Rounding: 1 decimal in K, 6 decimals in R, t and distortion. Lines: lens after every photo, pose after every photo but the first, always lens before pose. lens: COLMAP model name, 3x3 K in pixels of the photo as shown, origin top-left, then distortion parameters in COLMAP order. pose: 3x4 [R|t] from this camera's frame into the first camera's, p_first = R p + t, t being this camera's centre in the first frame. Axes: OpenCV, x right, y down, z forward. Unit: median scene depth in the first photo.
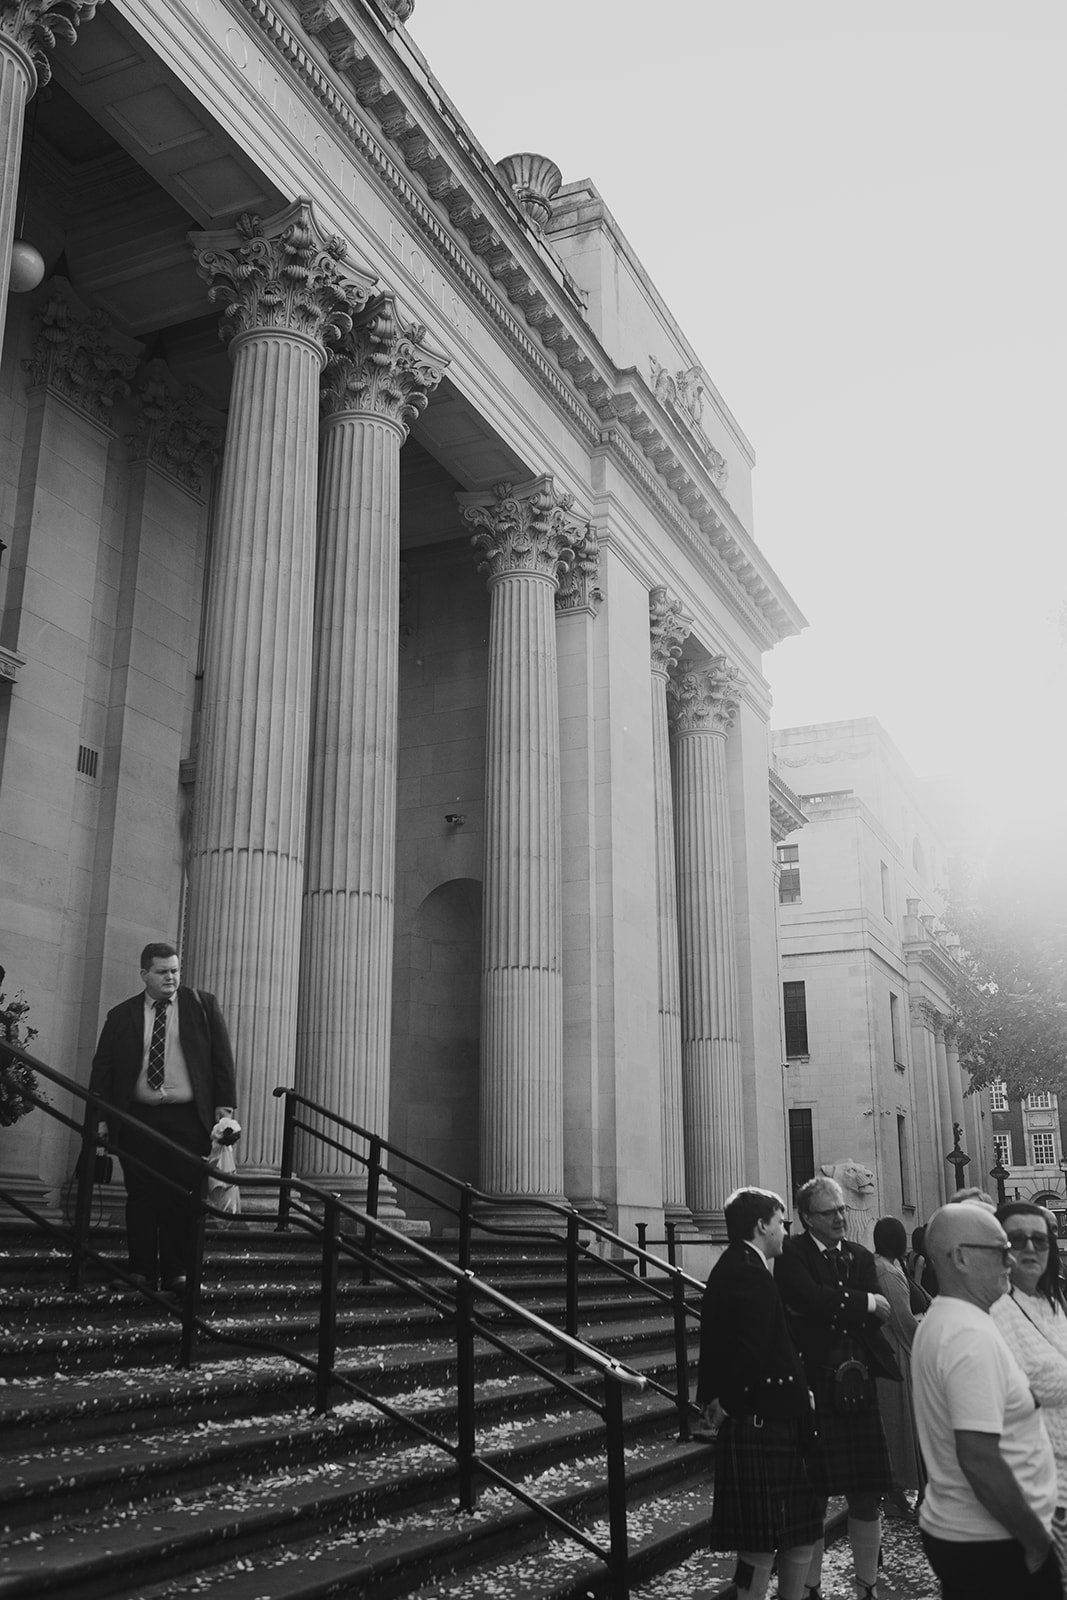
lens RADIAL K [[1521.8, 0, 533.5], [0, 1521.8, 800.0], [0, 0, 1]] dist [-0.036802, 0.034497]
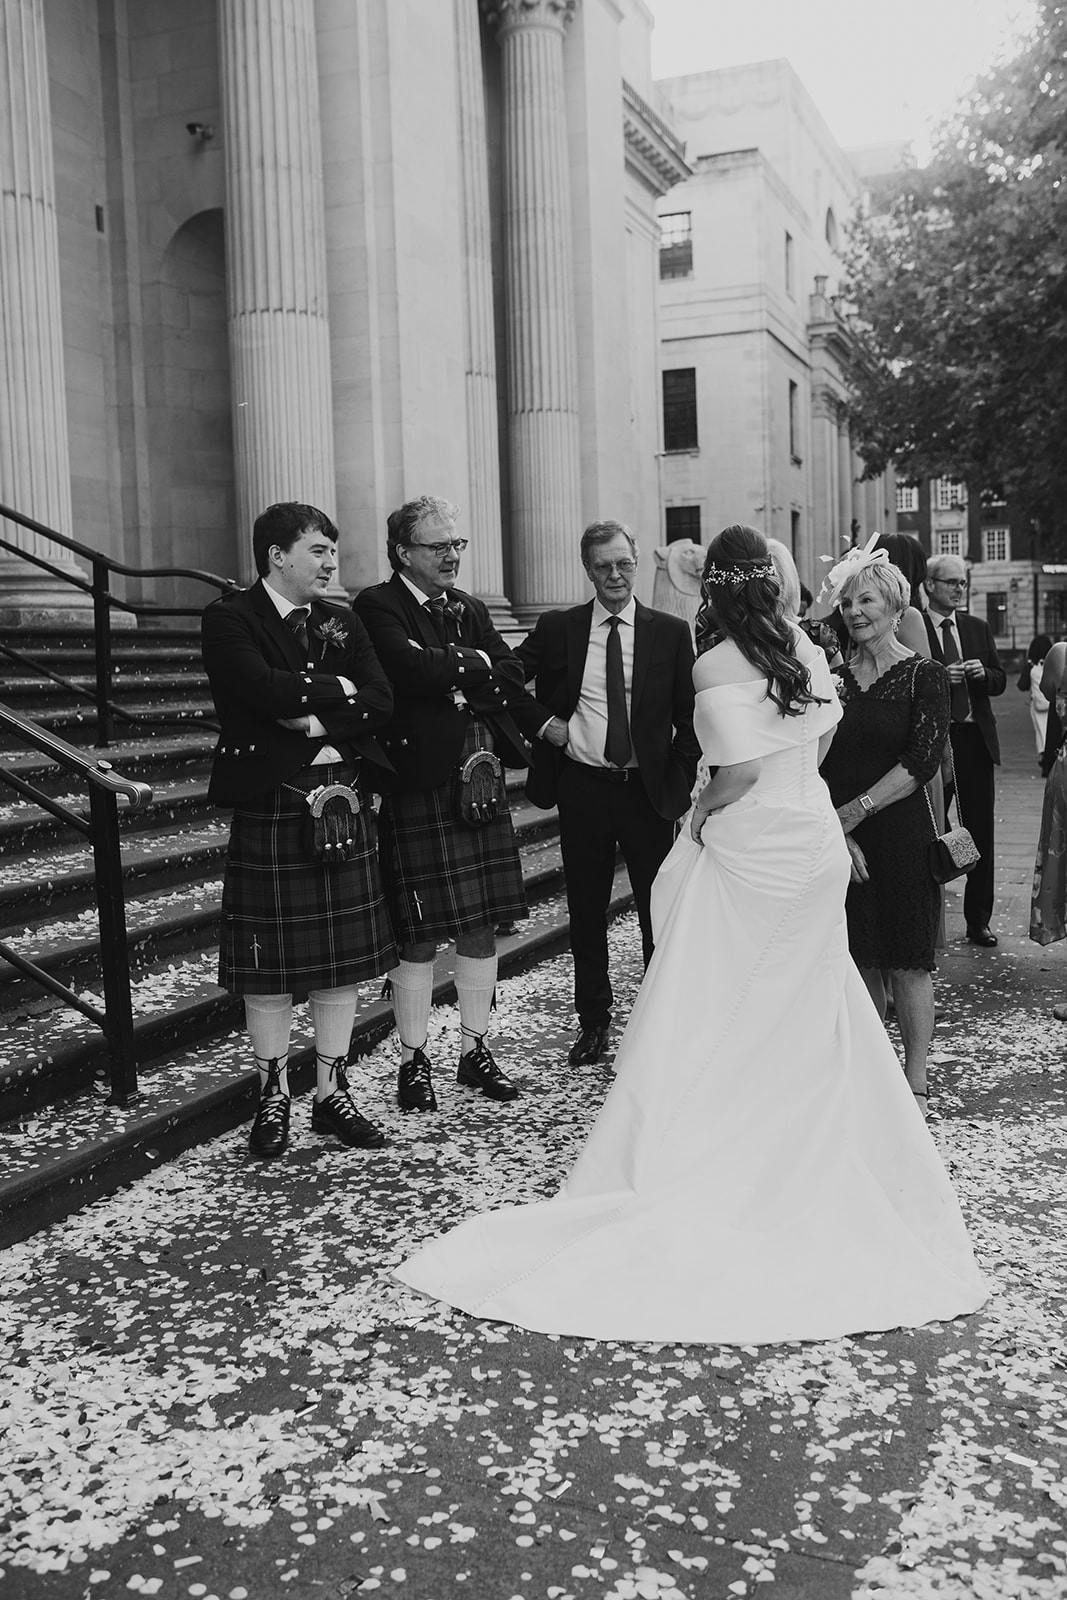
lens RADIAL K [[1543.1, 0, 533.5], [0, 1543.1, 800.0], [0, 0, 1]] dist [-0.038535, 0.003279]
pose [[0.998332, -0.035241, 0.045739, 0.063592], [0.015902, 0.929320, 0.368934, 0.039551], [-0.055507, -0.367591, 0.928330, 0.100953]]
